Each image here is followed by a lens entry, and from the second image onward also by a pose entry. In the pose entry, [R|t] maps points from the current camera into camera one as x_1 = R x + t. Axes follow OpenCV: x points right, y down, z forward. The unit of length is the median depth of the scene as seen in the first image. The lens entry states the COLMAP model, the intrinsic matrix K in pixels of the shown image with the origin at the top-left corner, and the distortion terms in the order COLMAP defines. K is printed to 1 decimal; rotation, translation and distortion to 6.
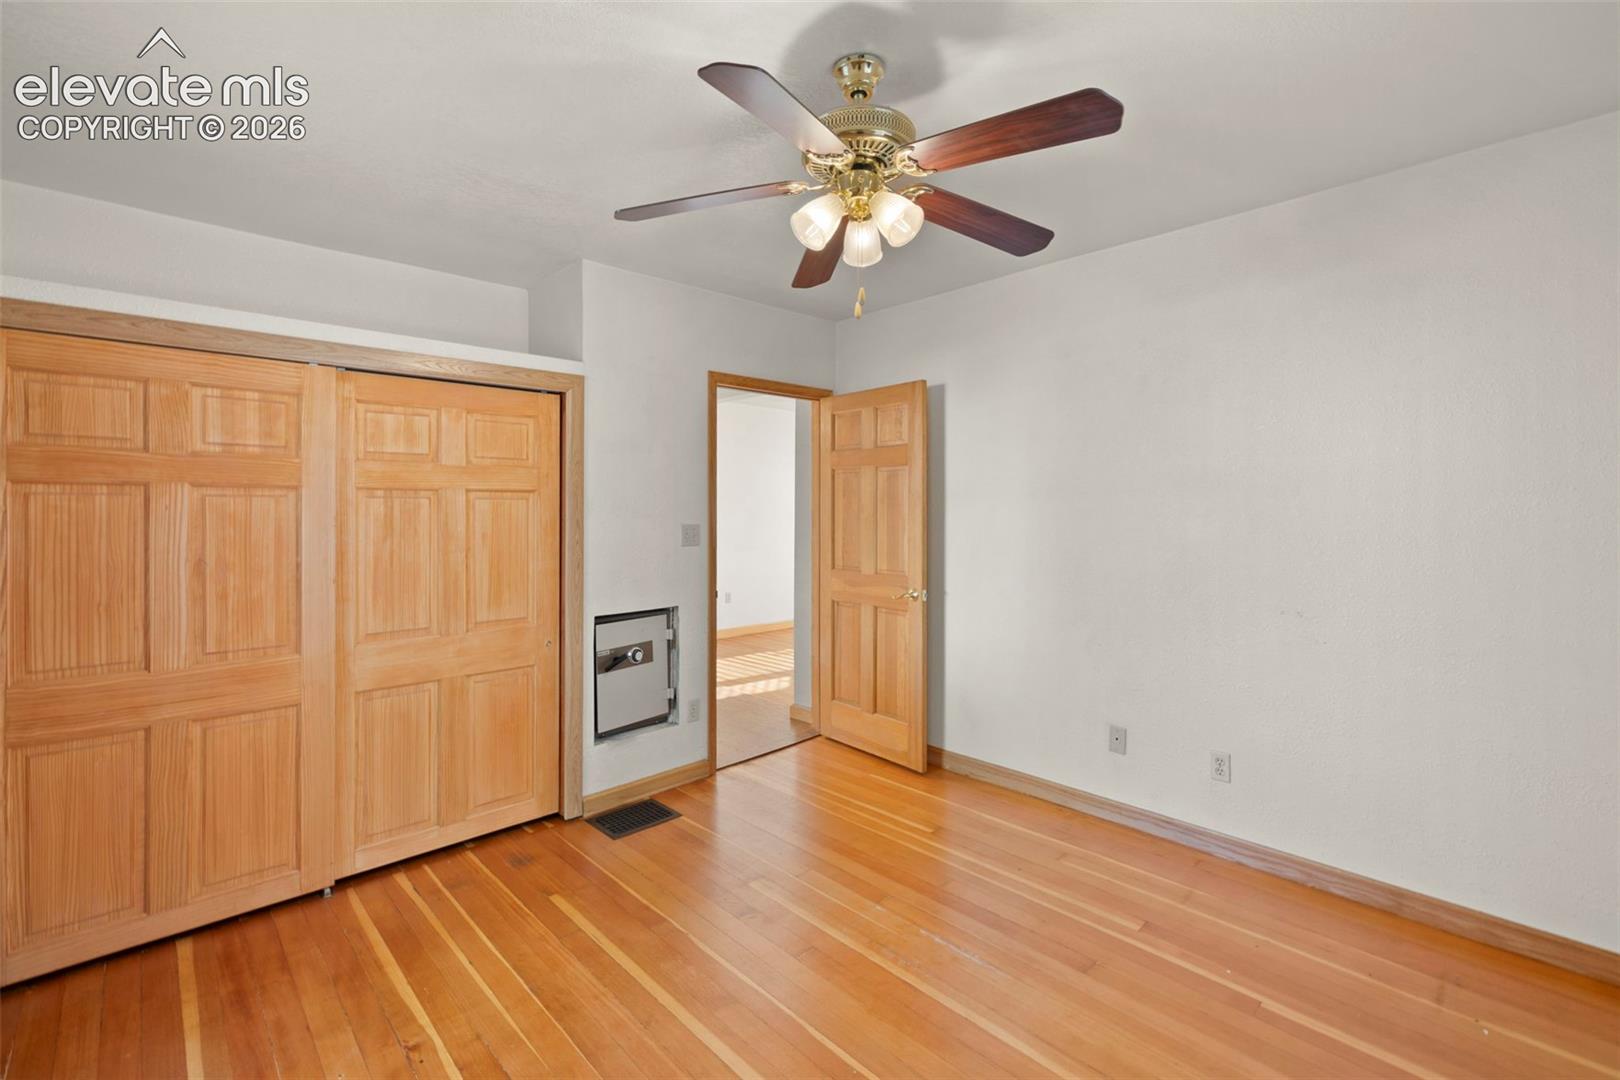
lens RADIAL K [[705.9, 0, 778.3], [0, 705.9, 509.4], [0, 0, 1]] dist [0.000287, 0.000285]
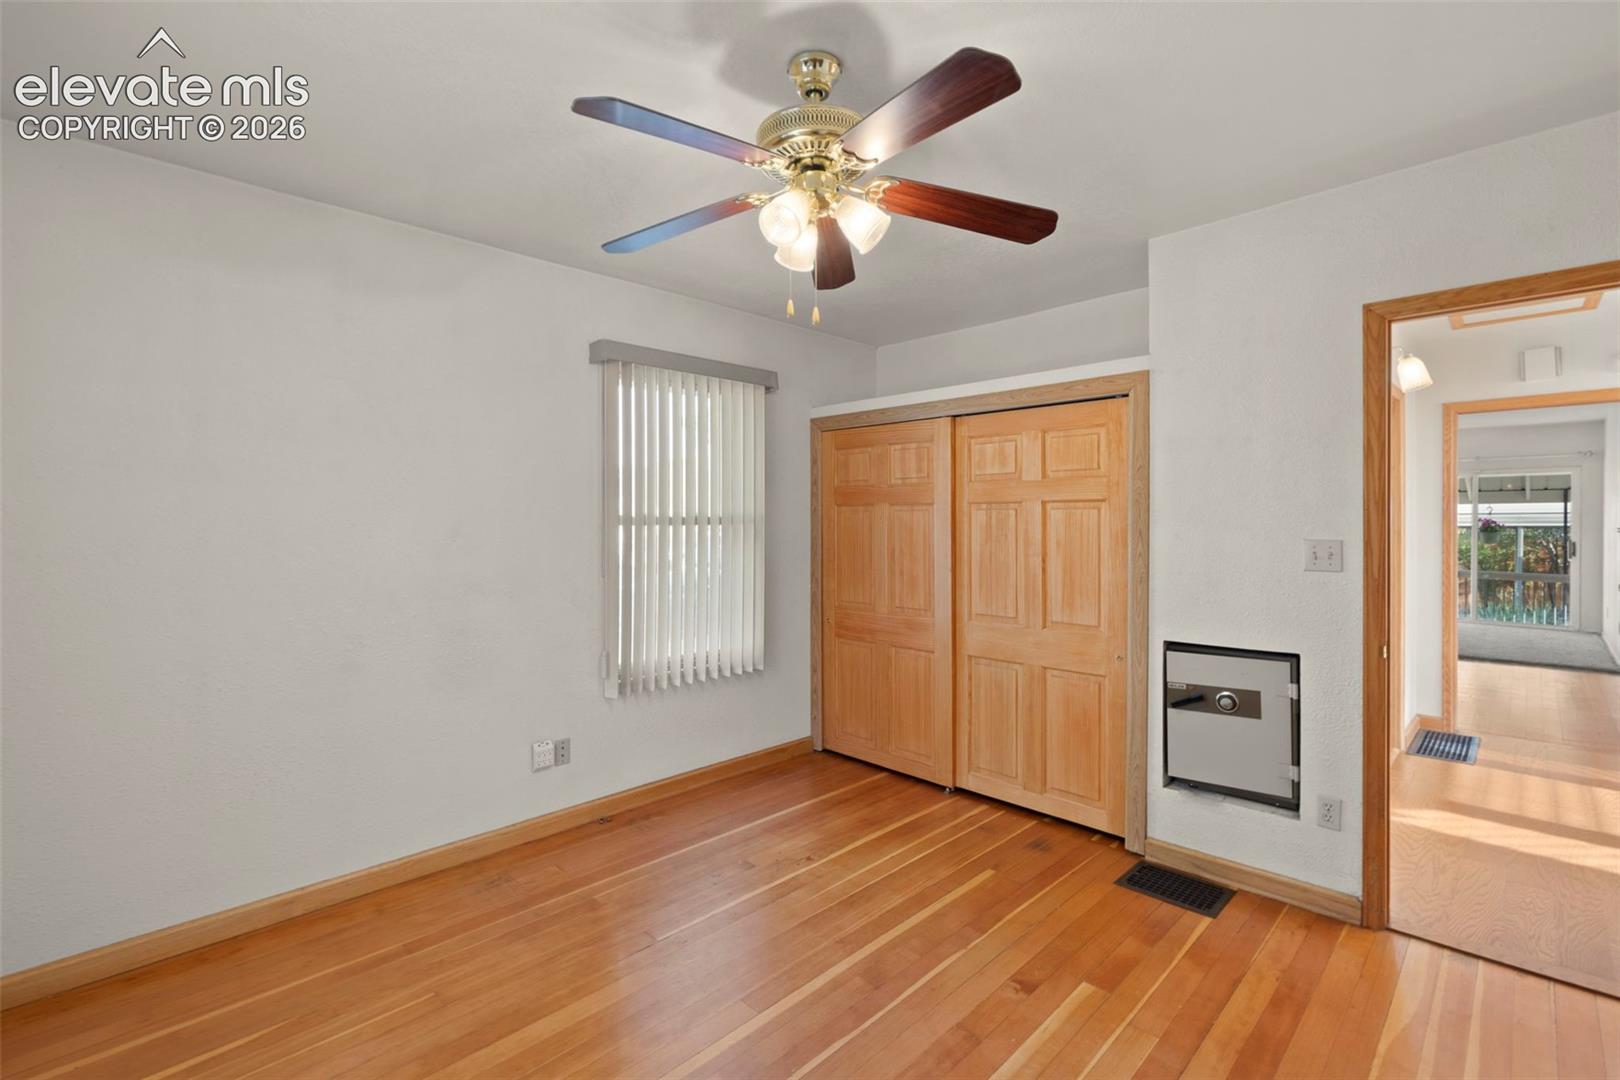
lens RADIAL K [[714.5, 0, 808.4], [0, 714.5, 520.3], [0, 0, 1]] dist [0.000752, 0.000682]
pose [[0.046174, 0.004177, -0.998925, 0.714976], [0.004354, 0.999981, 0.004383, -0.004336], [0.998924, -0.004552, 0.046155, 0.610507]]
